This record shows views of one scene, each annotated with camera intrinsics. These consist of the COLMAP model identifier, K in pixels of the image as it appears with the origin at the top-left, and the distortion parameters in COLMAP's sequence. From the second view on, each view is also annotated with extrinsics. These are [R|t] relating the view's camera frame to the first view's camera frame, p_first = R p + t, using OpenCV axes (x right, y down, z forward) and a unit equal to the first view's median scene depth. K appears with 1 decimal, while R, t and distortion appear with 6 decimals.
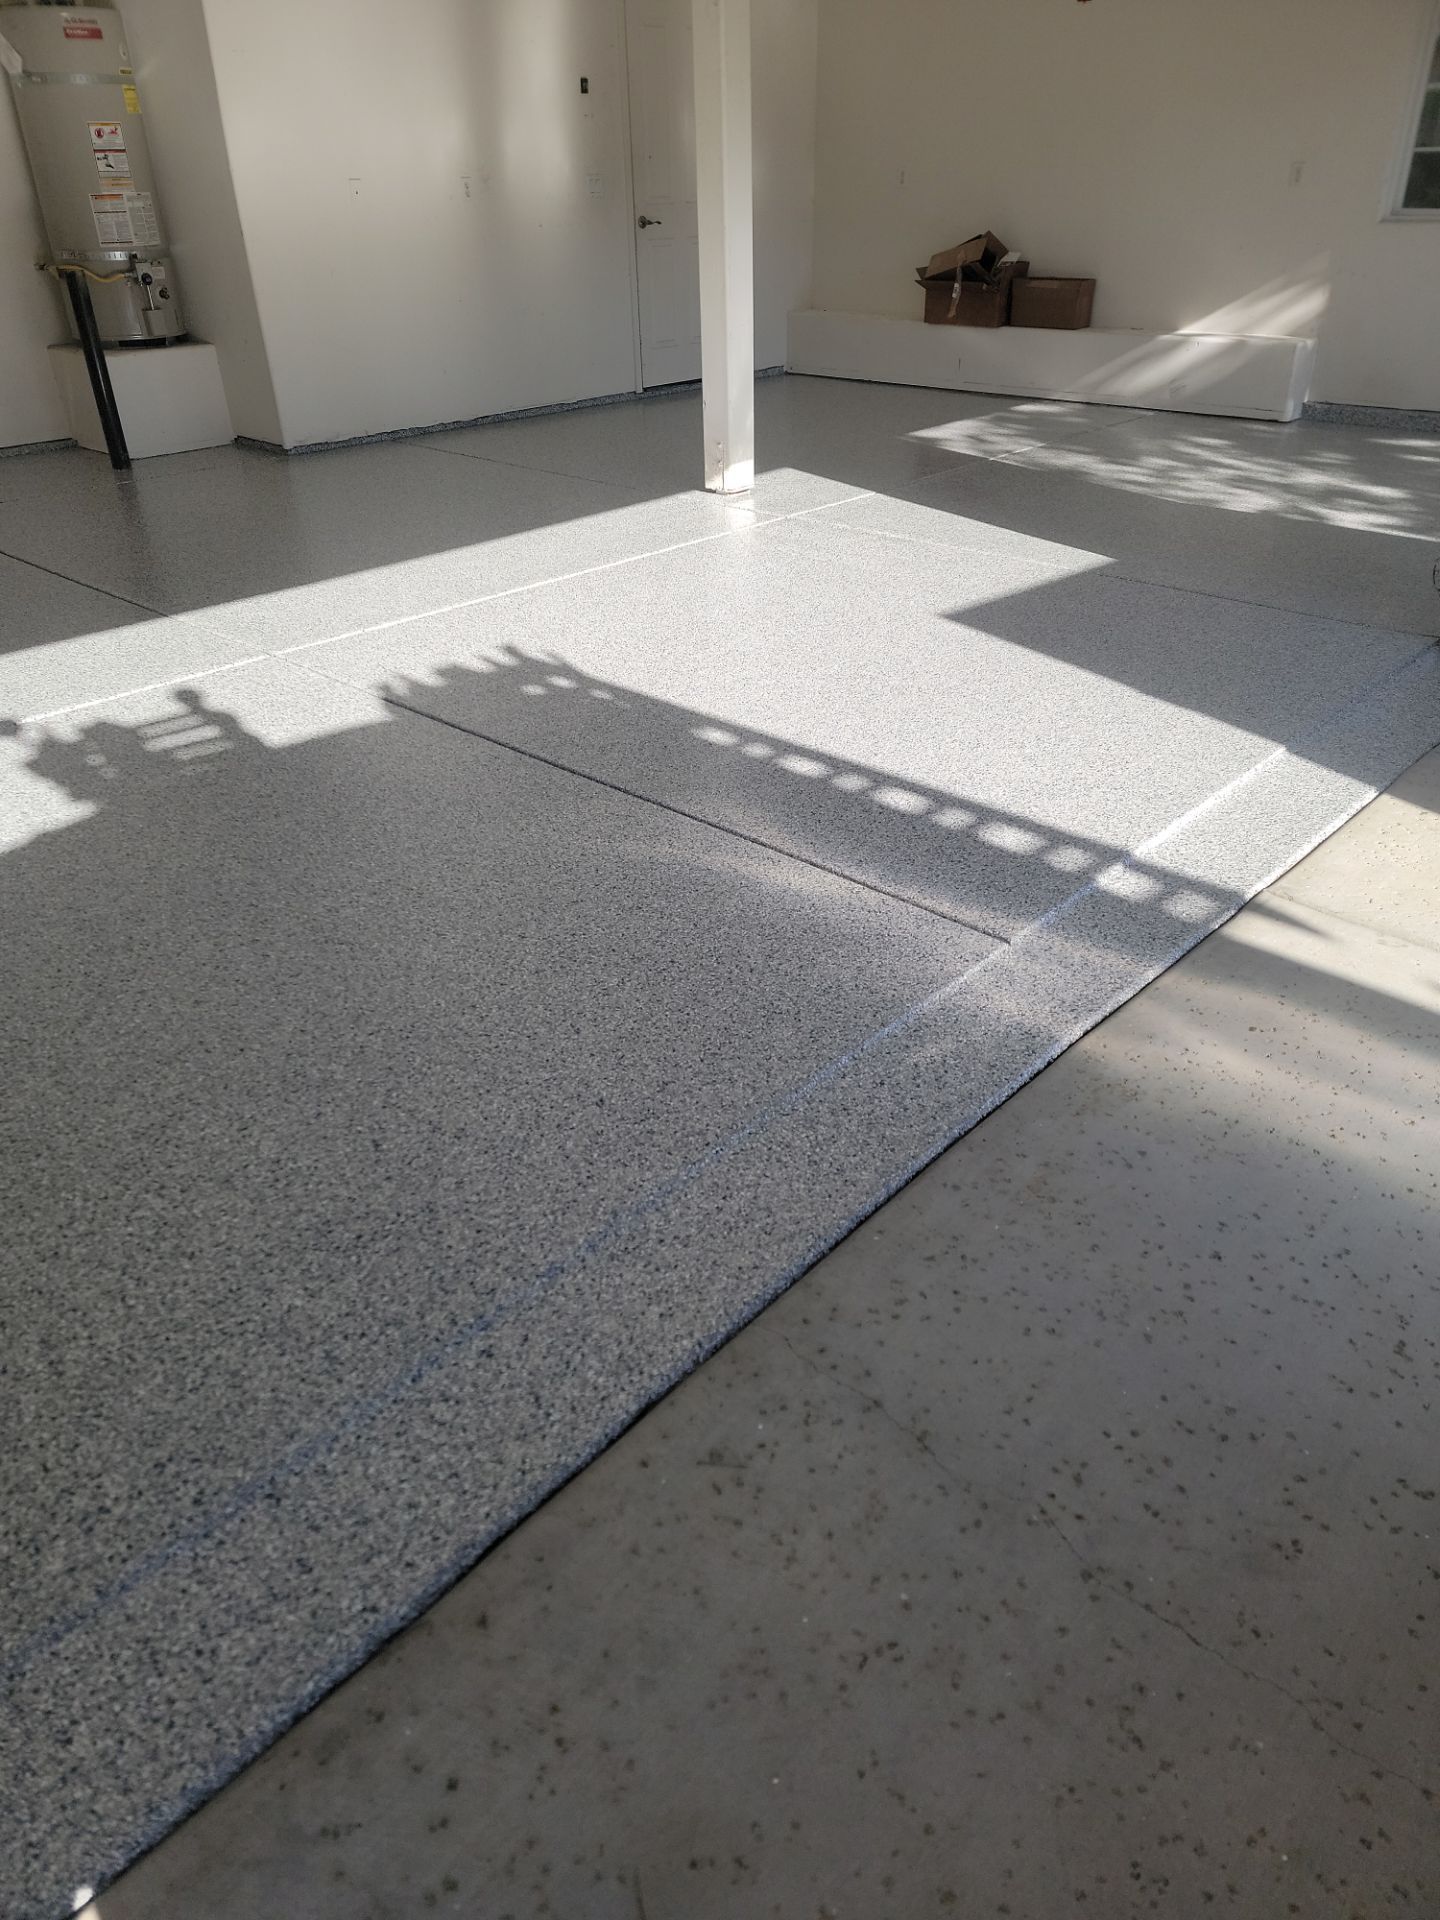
lens RADIAL K [[1312.6, 0, 716.1], [0, 1312.6, 997.0], [0, 0, 1]] dist [0.090359, -0.077834]
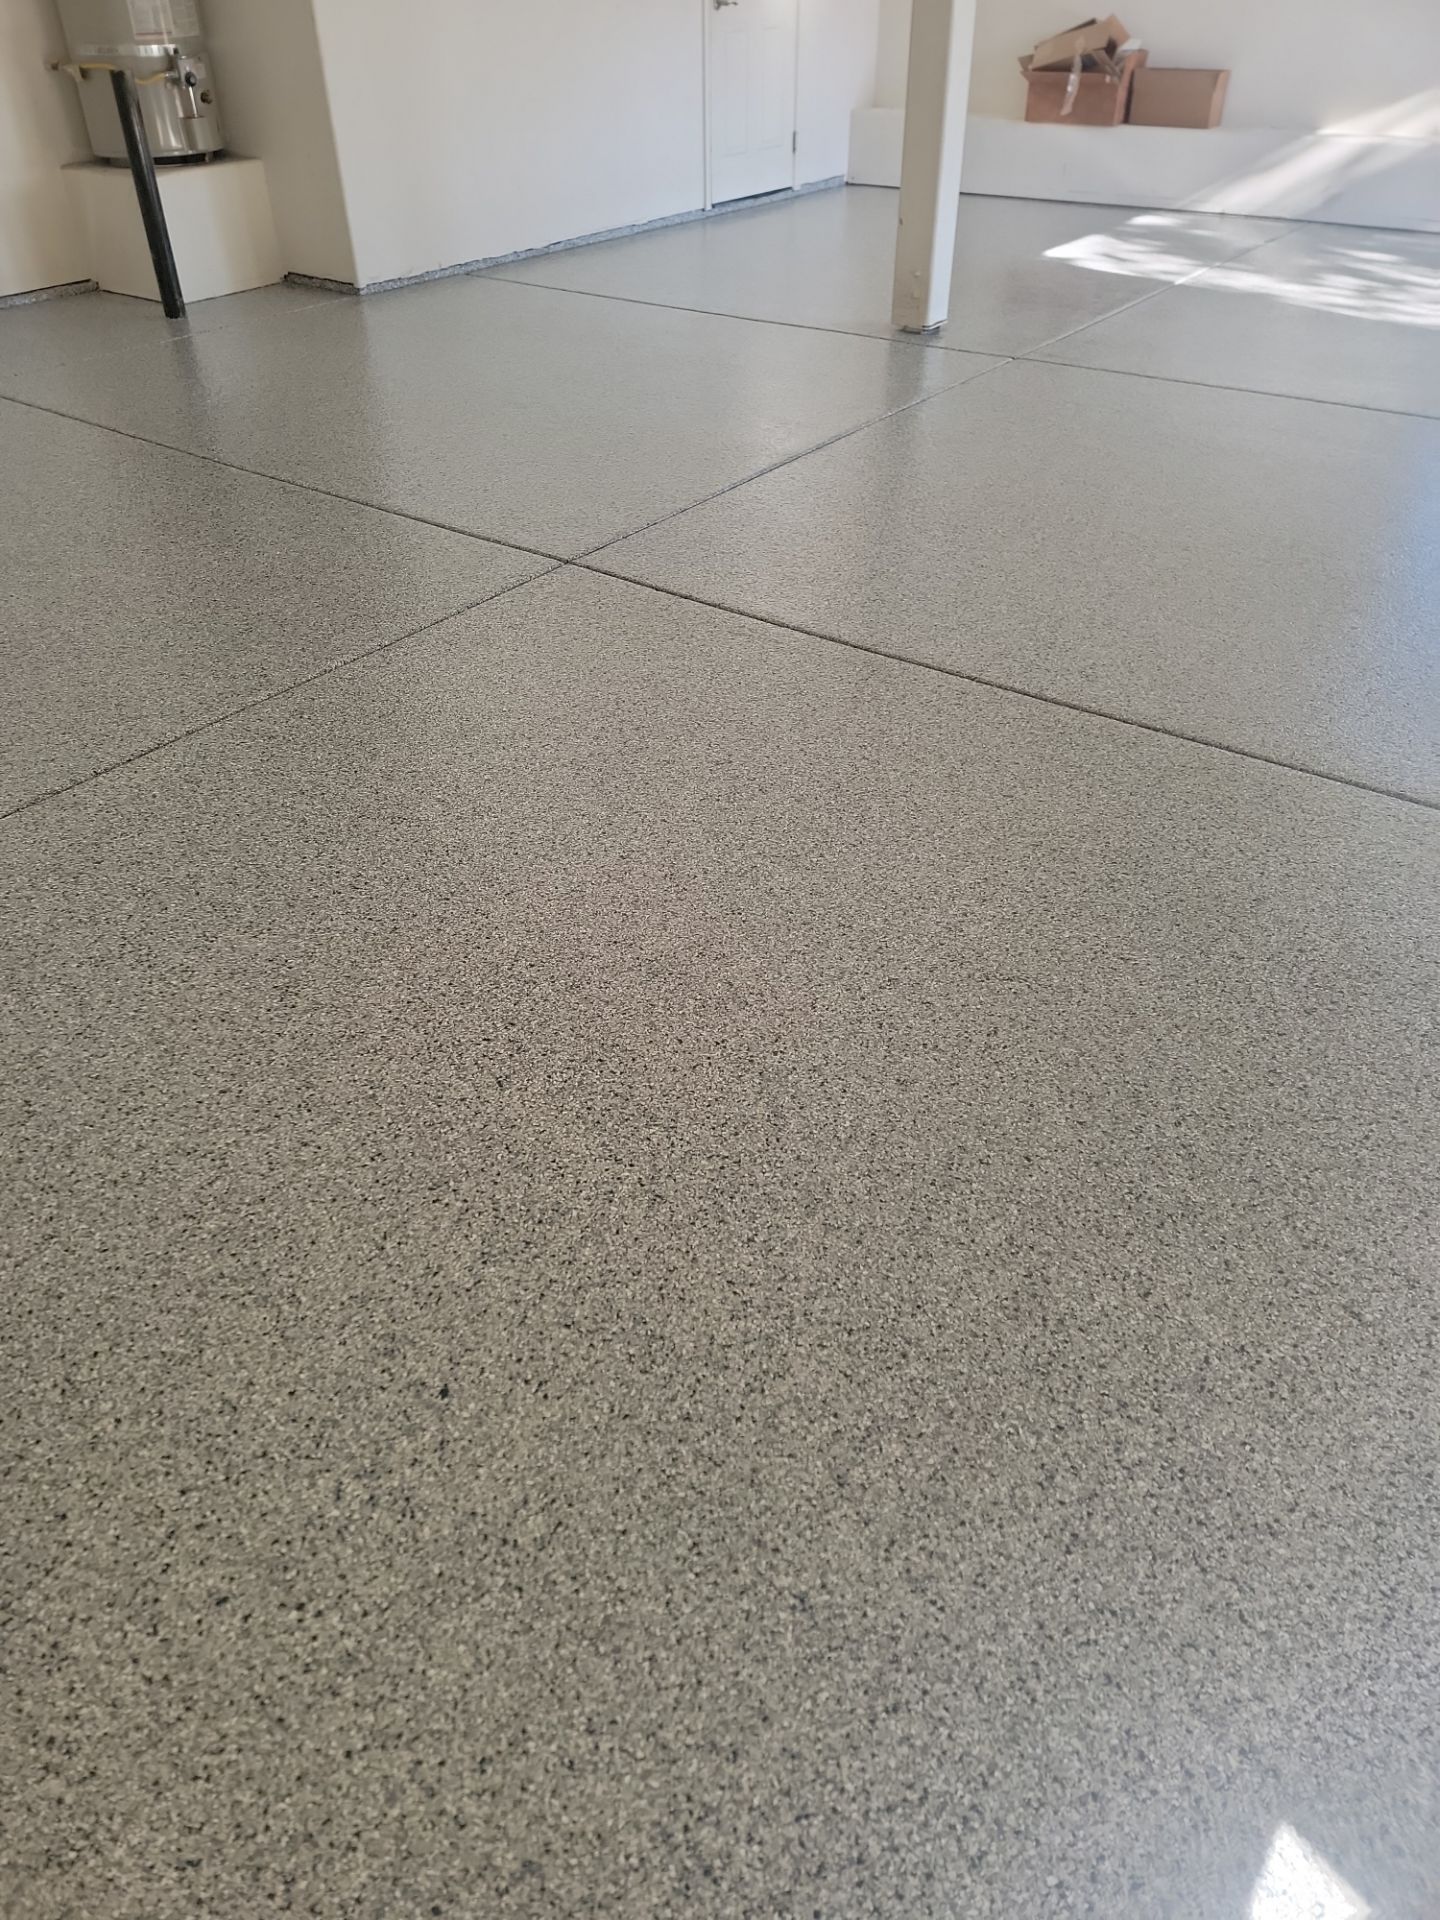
lens RADIAL K [[1312.6, 0, 716.1], [0, 1312.6, 997.0], [0, 0, 1]] dist [0.090359, -0.077834]
pose [[0.996407, -0.053505, 0.065649, -0.177191], [0.046343, 0.993269, 0.106158, -0.041810], [-0.070888, -0.102734, 0.992180, 0.089892]]
